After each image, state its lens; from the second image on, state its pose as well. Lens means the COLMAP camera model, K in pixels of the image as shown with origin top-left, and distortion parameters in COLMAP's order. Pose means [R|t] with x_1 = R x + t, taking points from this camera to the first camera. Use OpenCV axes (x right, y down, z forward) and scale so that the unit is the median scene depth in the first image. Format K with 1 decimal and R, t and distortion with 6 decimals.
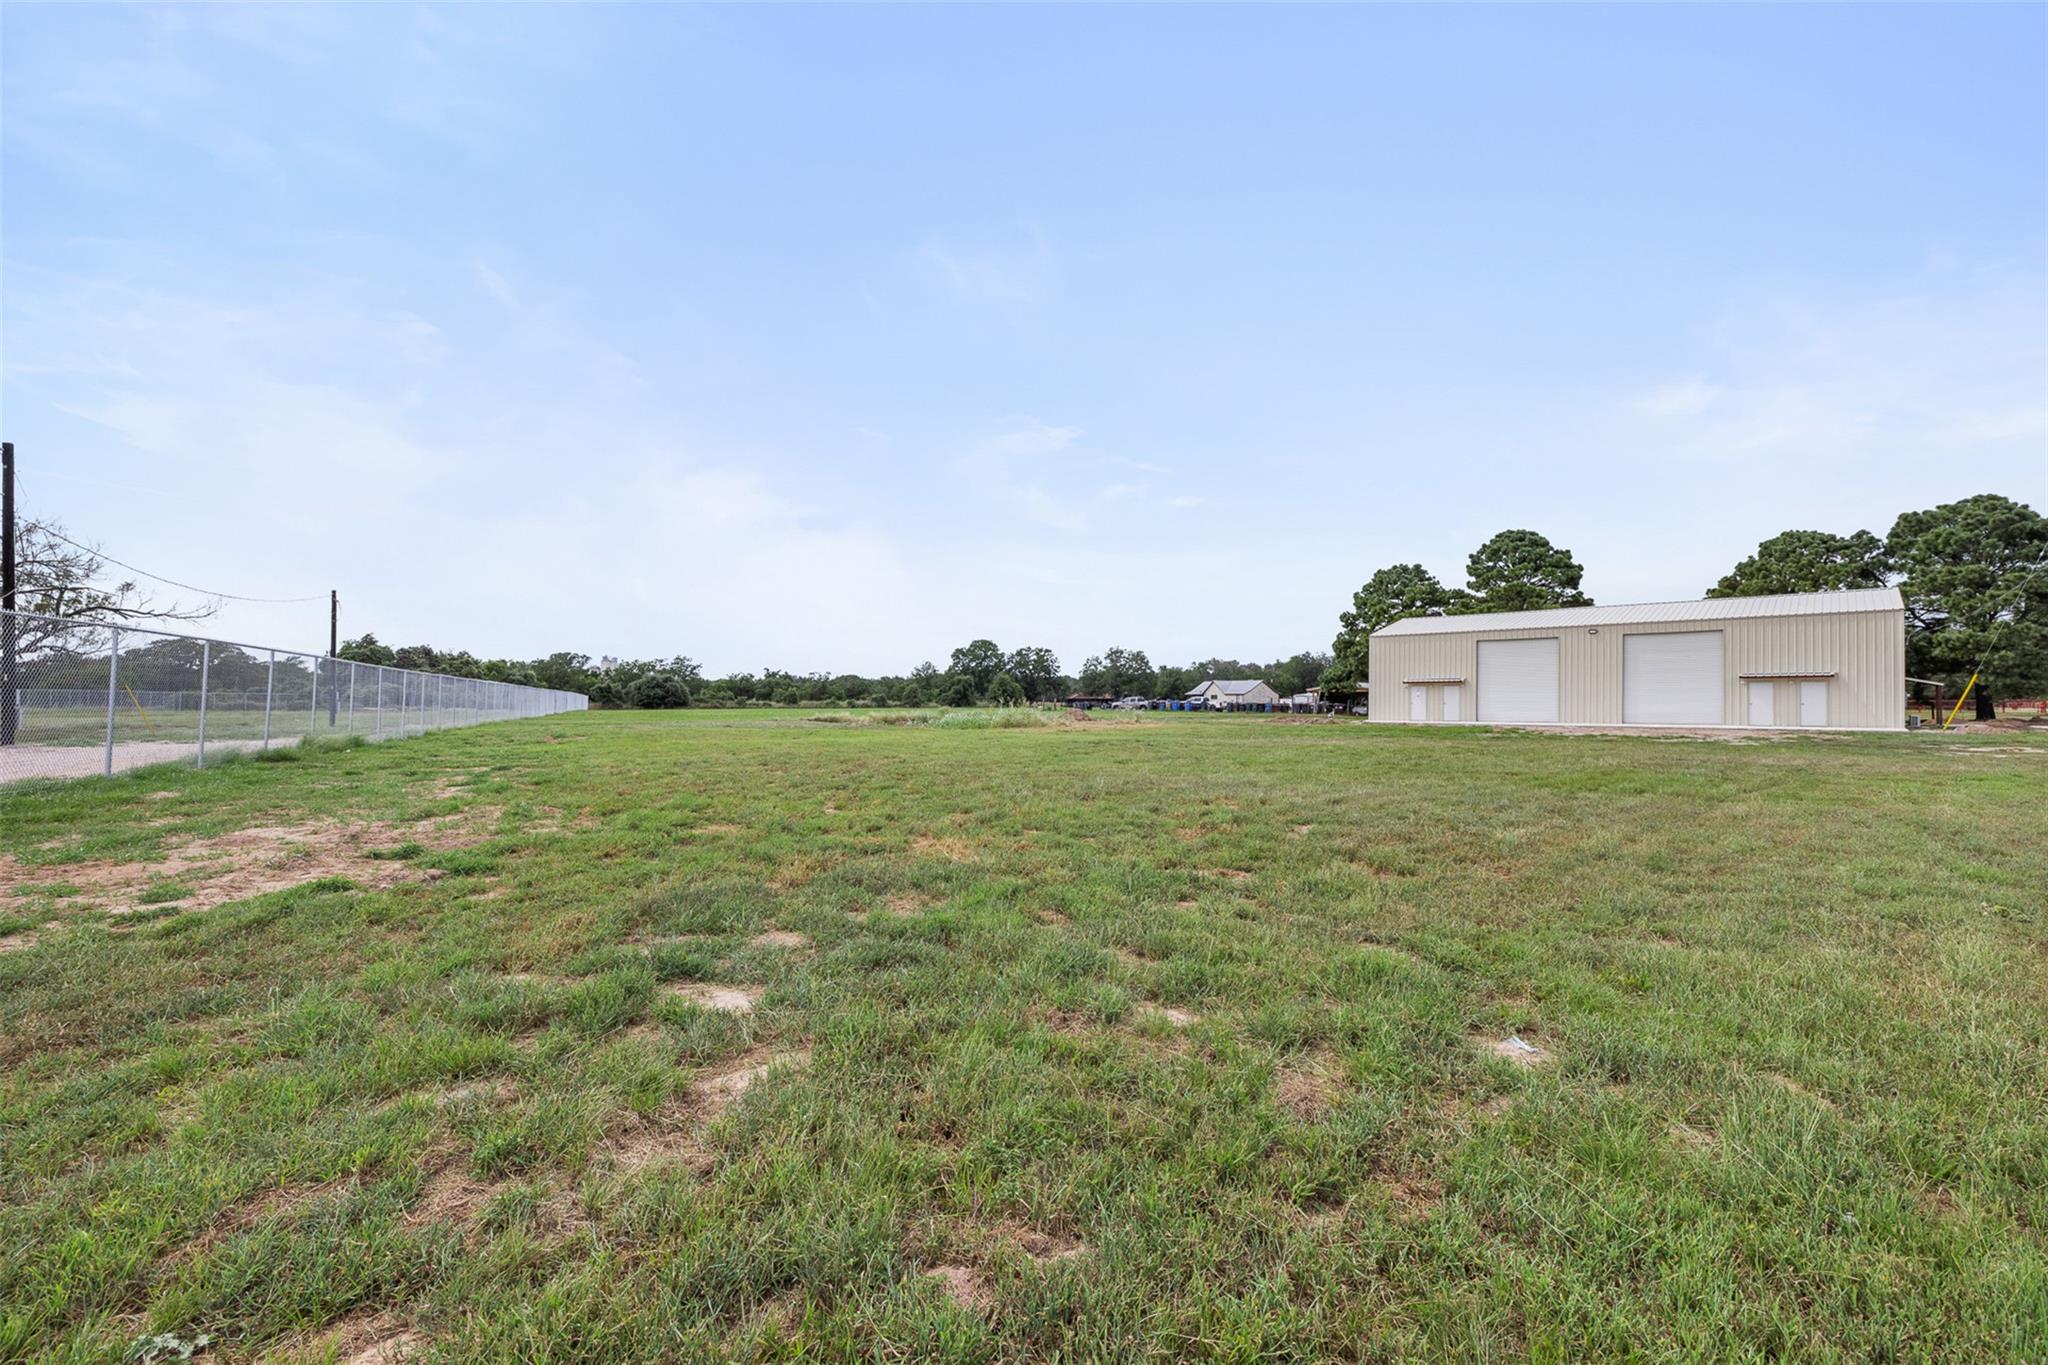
lens RADIAL K [[909.5, 0, 1024.0], [0, 909.5, 682.5], [0, 0, 1]] dist [0.018838, -0.000064]
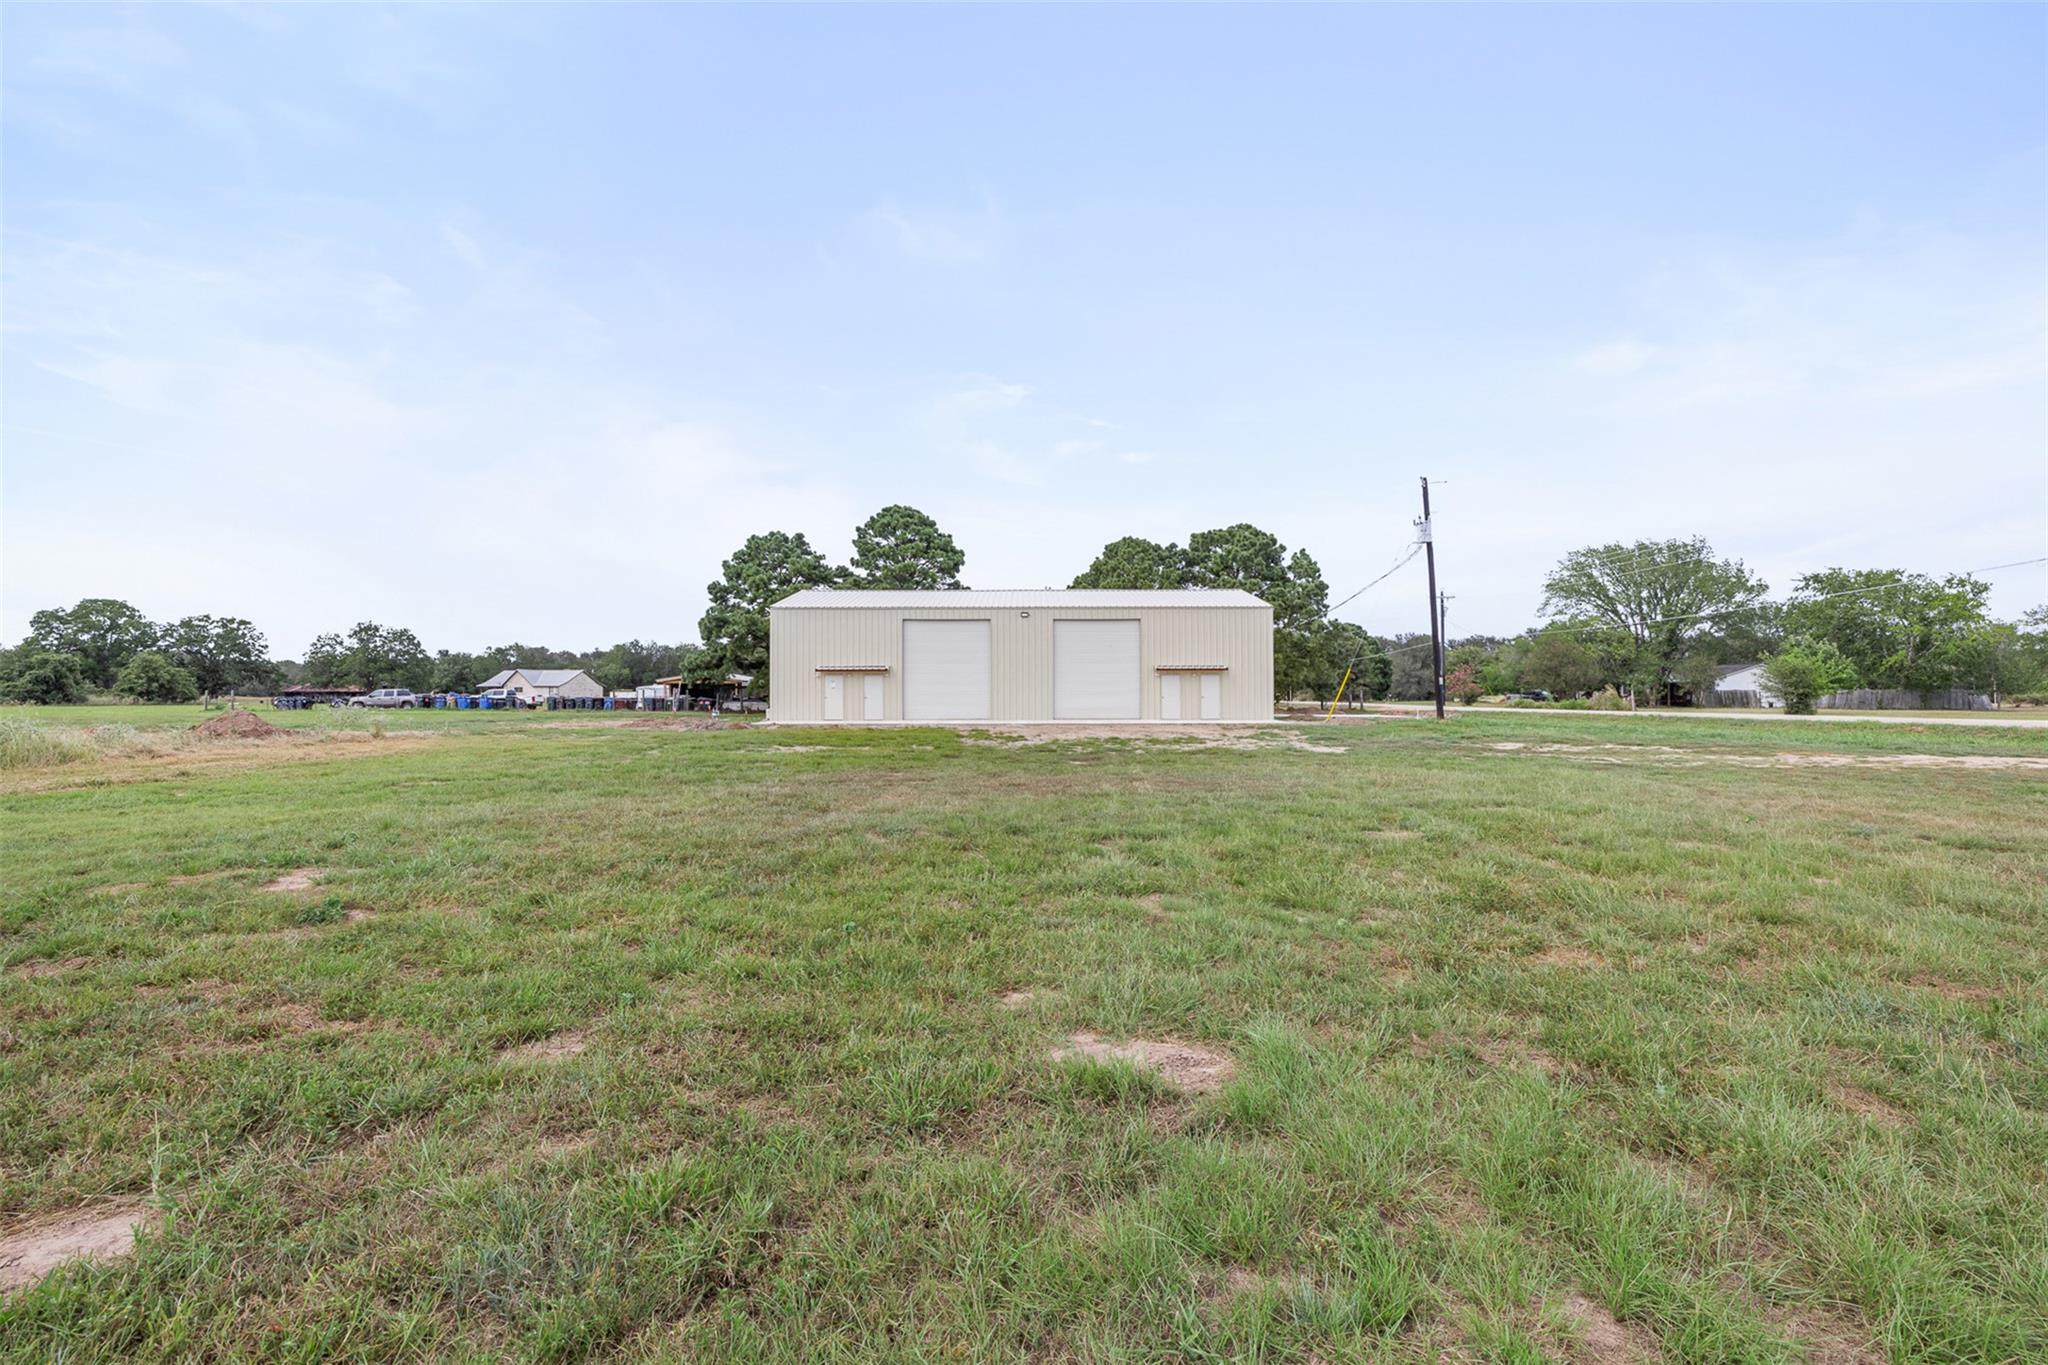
lens RADIAL K [[909.5, 0, 1024.0], [0, 909.5, 682.5], [0, 0, 1]] dist [0.018838, -0.000064]
pose [[0.754205, 0.007965, 0.656591, 0.023041], [-0.012553, 0.999919, 0.002290, 0.002986], [-0.656520, -0.009969, 0.754243, 0.146143]]
